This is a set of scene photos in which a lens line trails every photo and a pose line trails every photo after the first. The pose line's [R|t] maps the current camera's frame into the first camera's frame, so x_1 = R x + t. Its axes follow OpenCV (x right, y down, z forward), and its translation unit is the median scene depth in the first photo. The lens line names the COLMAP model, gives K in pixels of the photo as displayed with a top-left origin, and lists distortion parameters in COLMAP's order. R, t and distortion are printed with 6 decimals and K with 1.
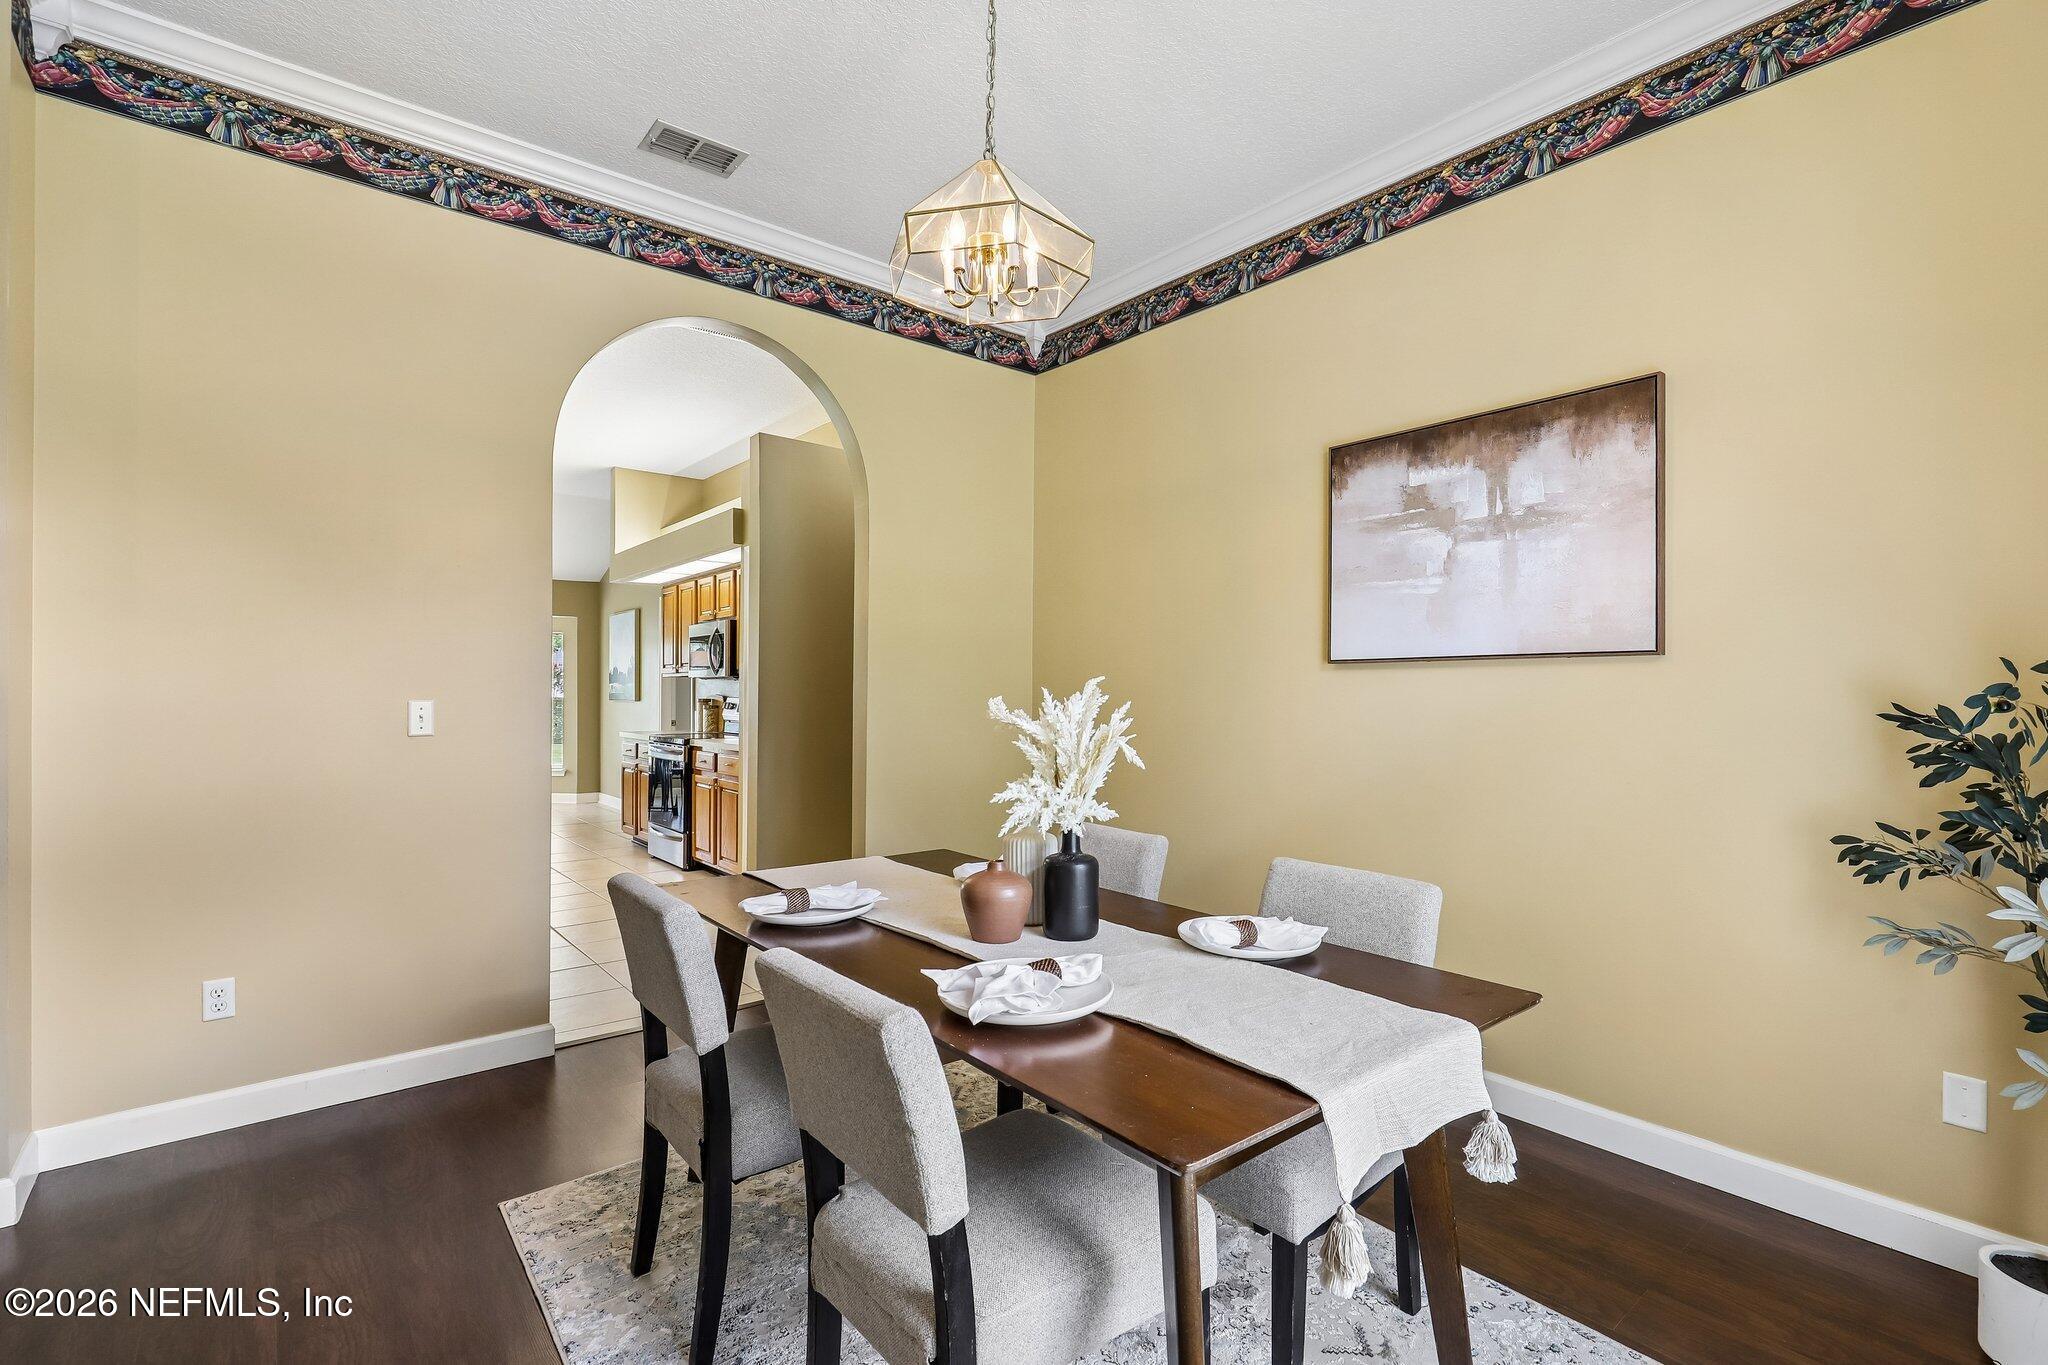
lens RADIAL K [[920.4, 0, 1036.3], [0, 920.4, 685.6], [0, 0, 1]] dist [-0.008081, 0.000305]
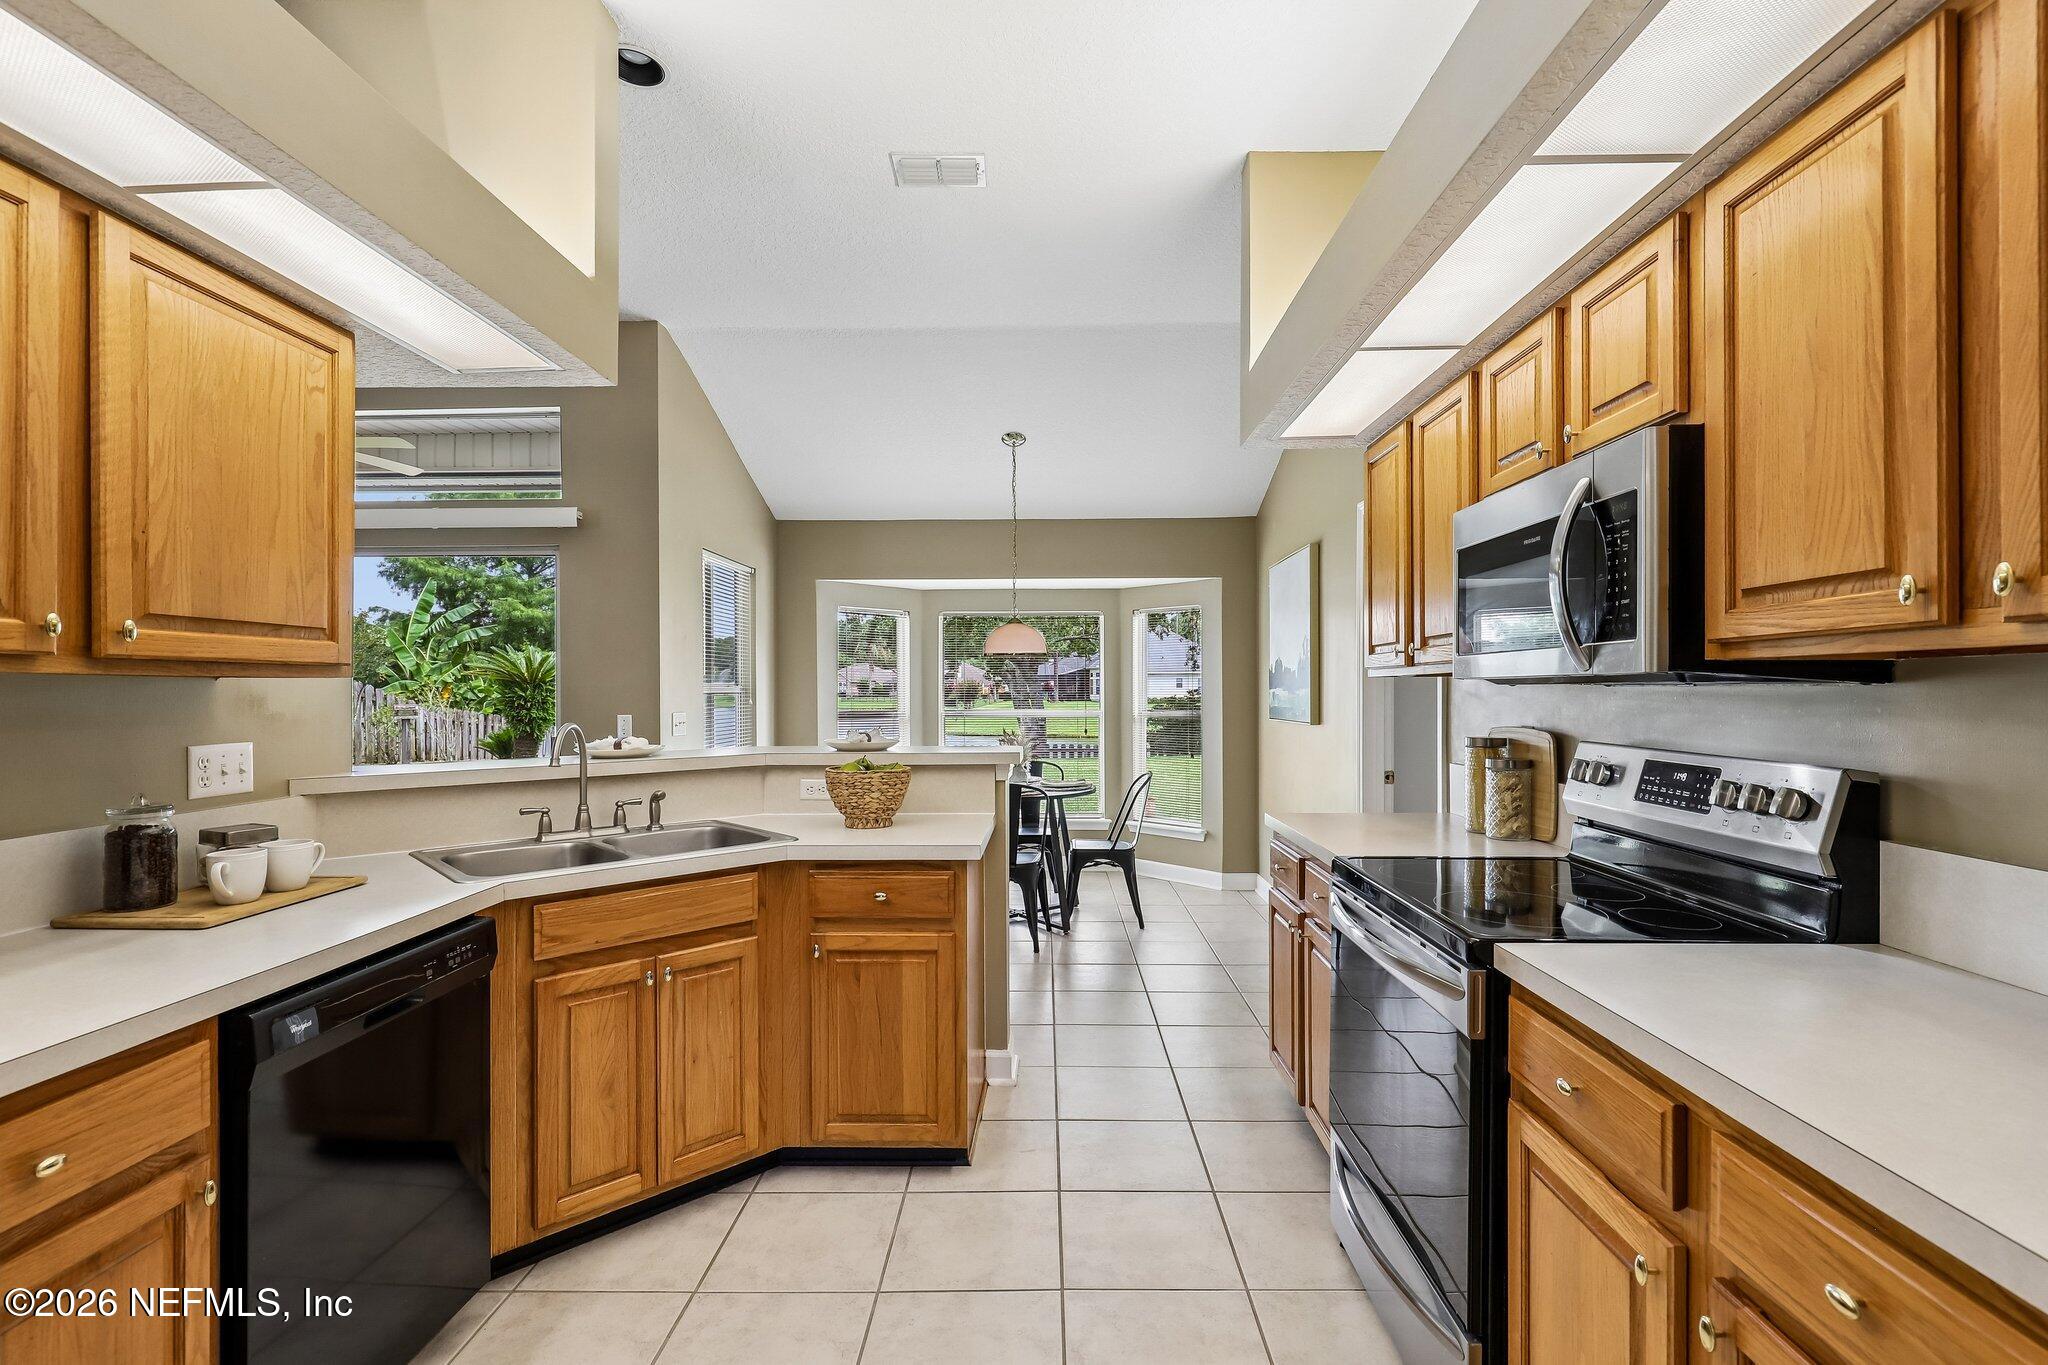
lens RADIAL K [[942.8, 0, 1032.8], [0, 942.8, 686.8], [0, 0, 1]] dist [0.001668, -0.000362]
pose [[0.754671, -0.004108, -0.656091, -0.252271], [0.006156, 0.999981, 0.000819, -0.006587], [0.656075, -0.004657, 0.754682, 0.605679]]
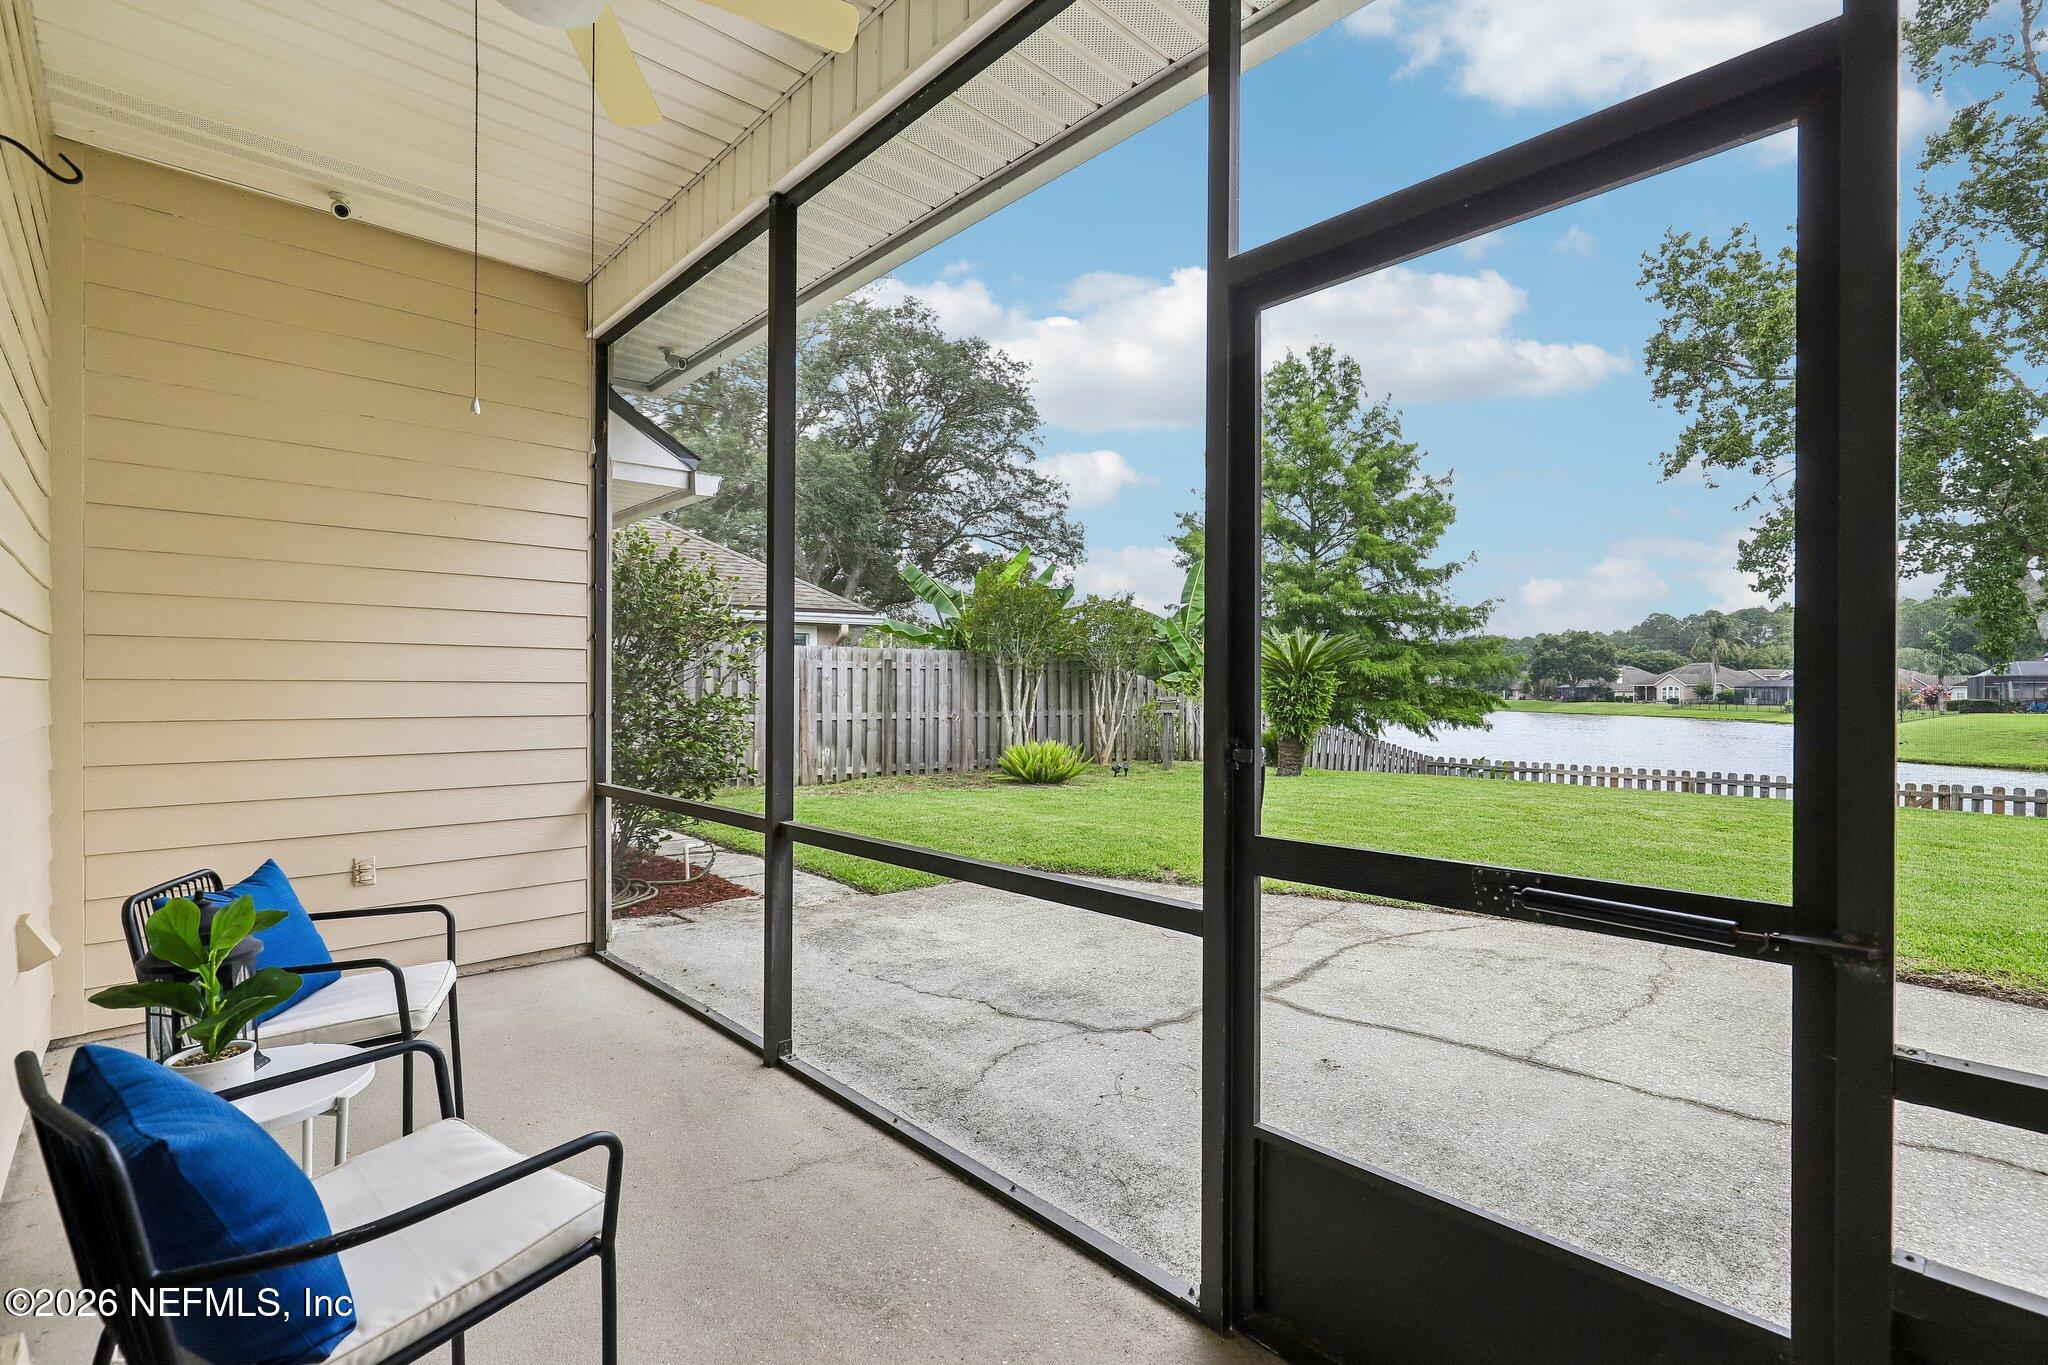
lens RADIAL K [[935.2, 0, 1033.4], [0, 935.2, 688.6], [0, 0, 1]] dist [0.002198, -0.000028]
pose [[0.060690, -0.002300, -0.998154, -0.884991], [-0.002774, 0.999993, -0.002473, 0.016503], [0.998153, 0.002919, 0.060683, 0.909513]]
